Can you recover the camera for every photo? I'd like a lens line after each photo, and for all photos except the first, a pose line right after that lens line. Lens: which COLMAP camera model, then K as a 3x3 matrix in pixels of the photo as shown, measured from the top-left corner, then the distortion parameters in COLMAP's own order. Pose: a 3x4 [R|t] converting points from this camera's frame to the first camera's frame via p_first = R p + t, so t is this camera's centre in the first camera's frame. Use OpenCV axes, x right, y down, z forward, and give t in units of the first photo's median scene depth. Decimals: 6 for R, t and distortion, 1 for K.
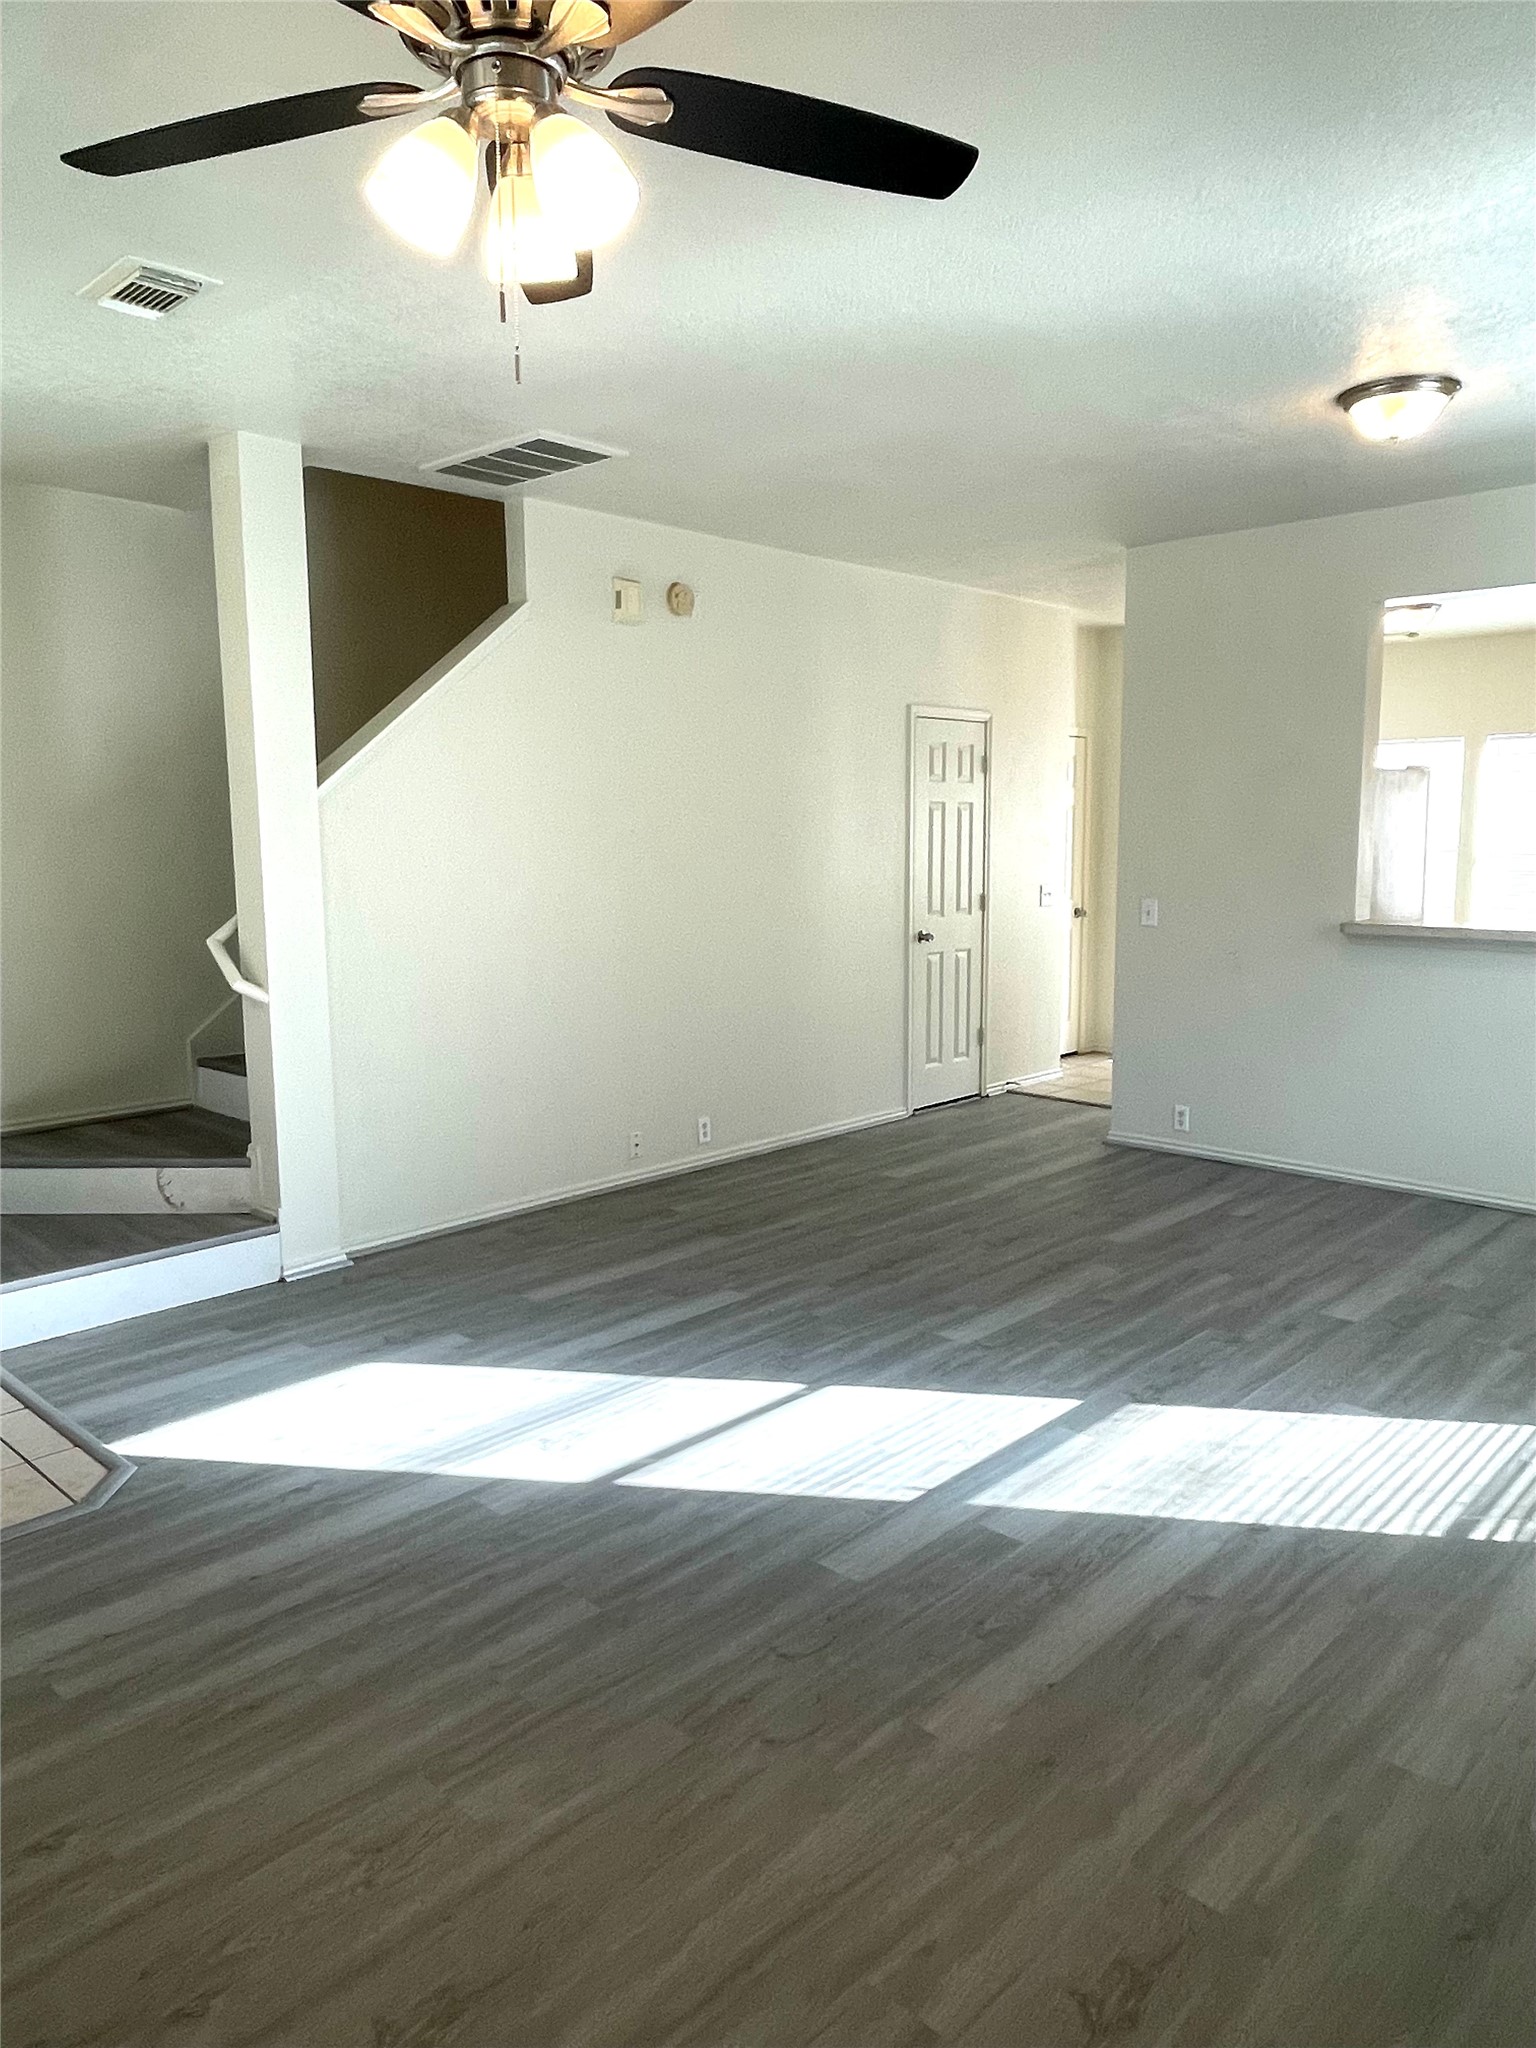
lens RADIAL K [[1378.2, 0, 766.3], [0, 1378.2, 1017.5], [0, 0, 1]] dist [-0.002869, -0.004487]
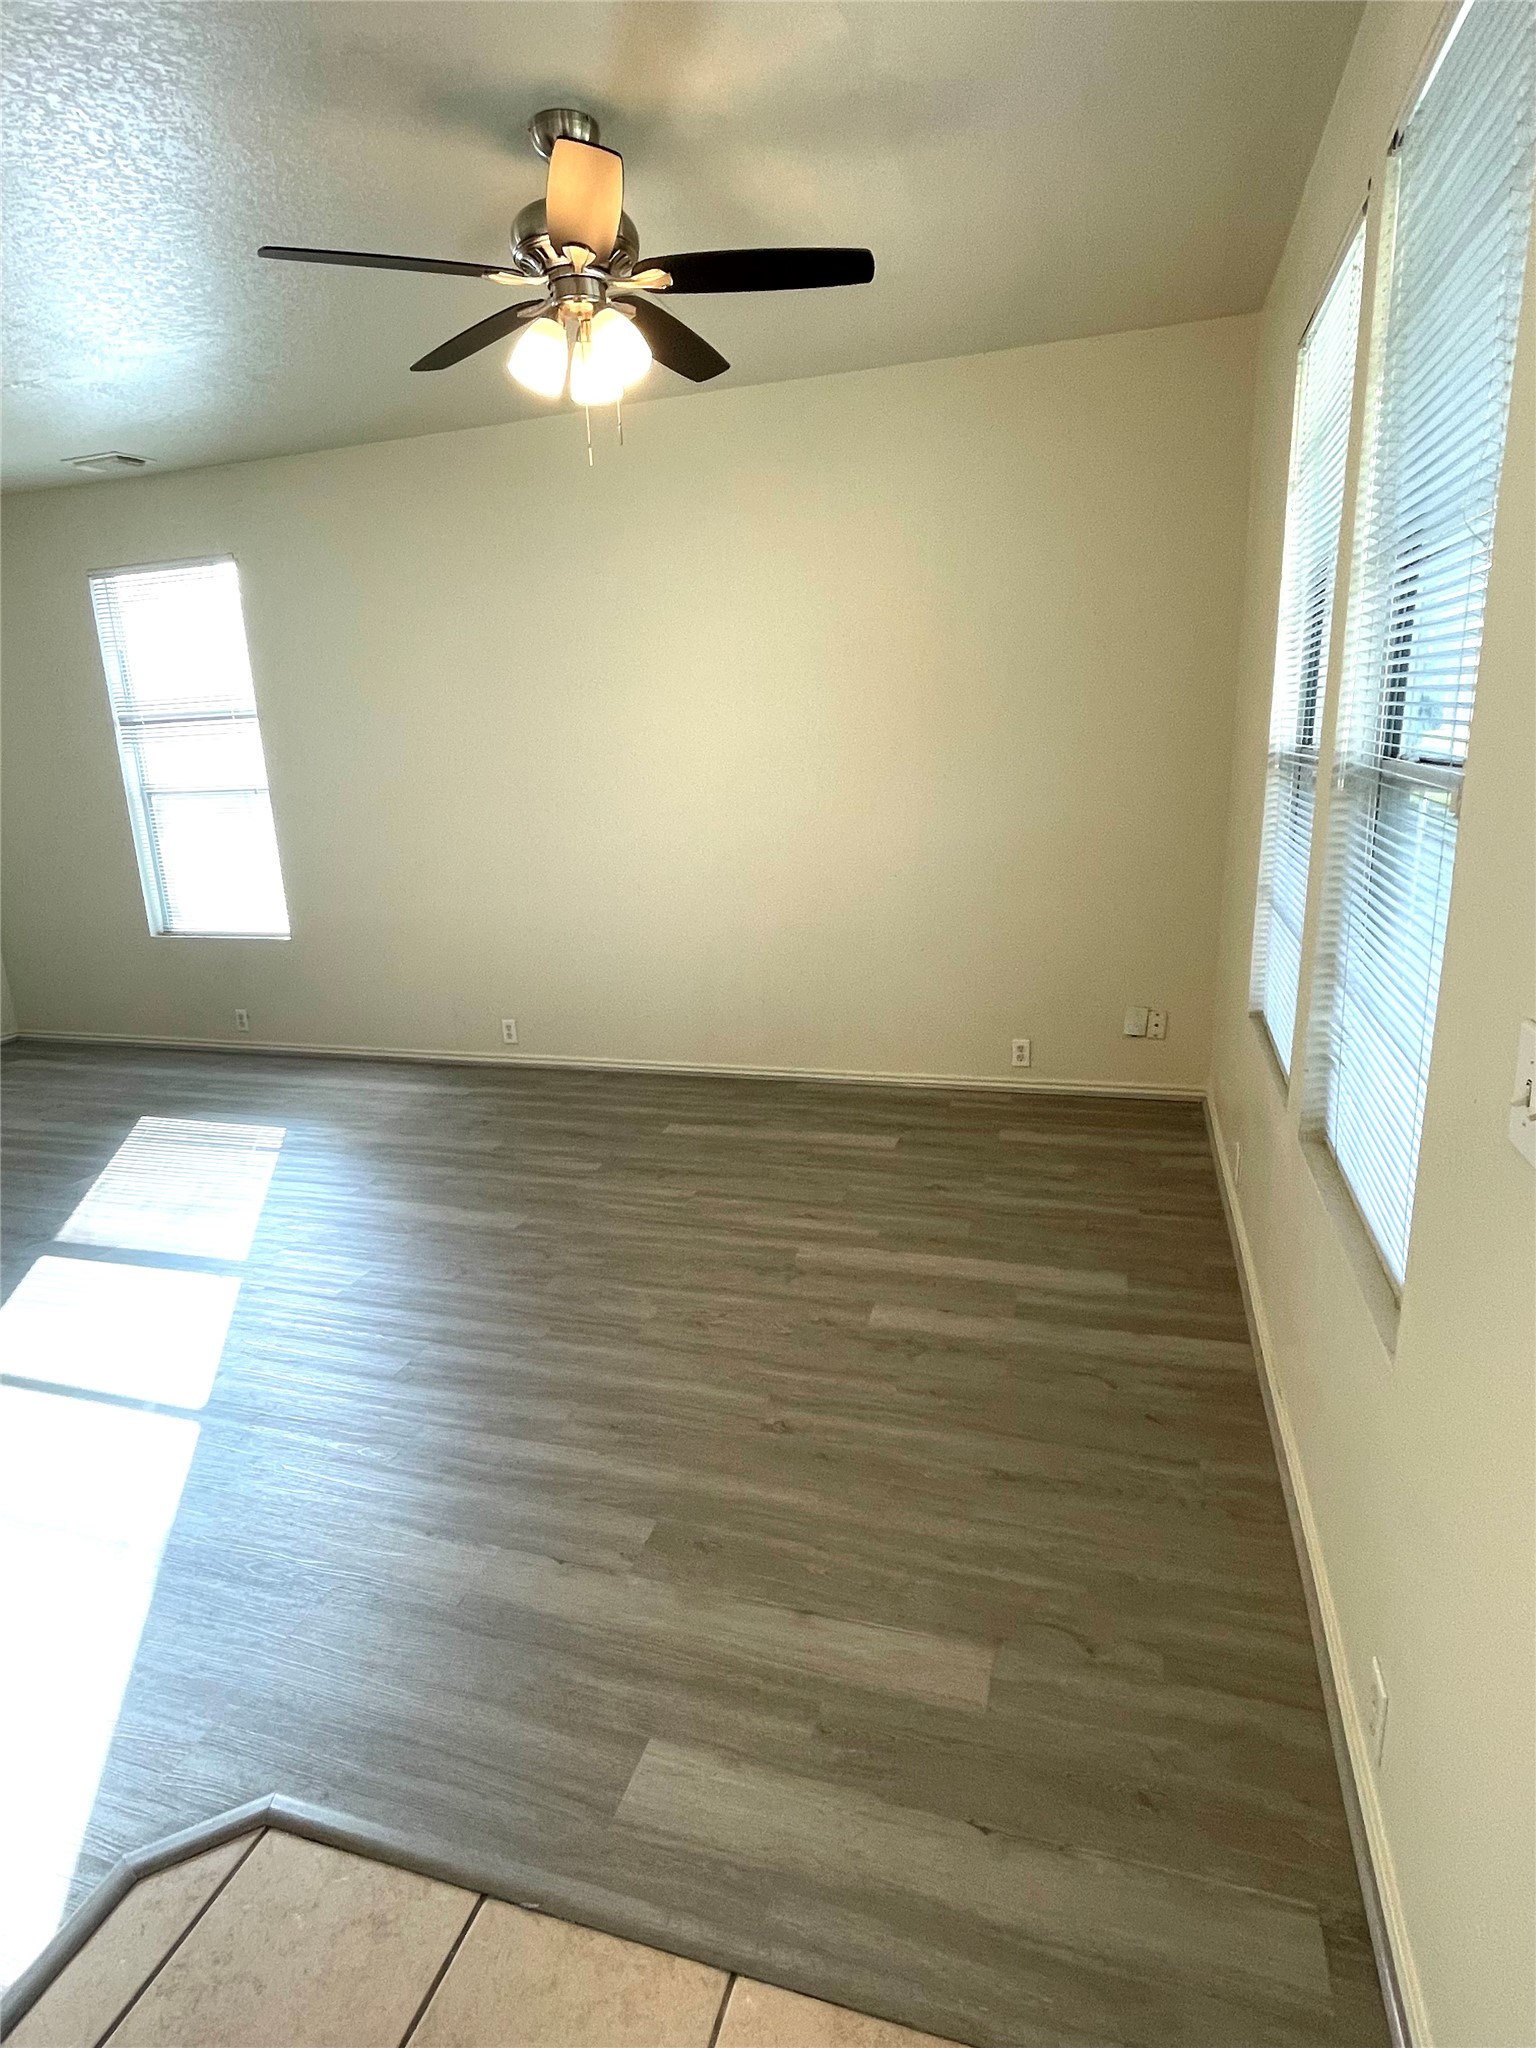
lens RADIAL K [[1093.8, 0, 770.5], [0, 1093.8, 1018.5], [0, 0, 1]] dist [-0.002844, 0.000535]
pose [[-0.441211, -0.197481, 0.875405, -0.767021], [0.165113, 0.940969, 0.295490, -0.078943], [-0.882083, 0.274915, -0.382559, 0.708231]]
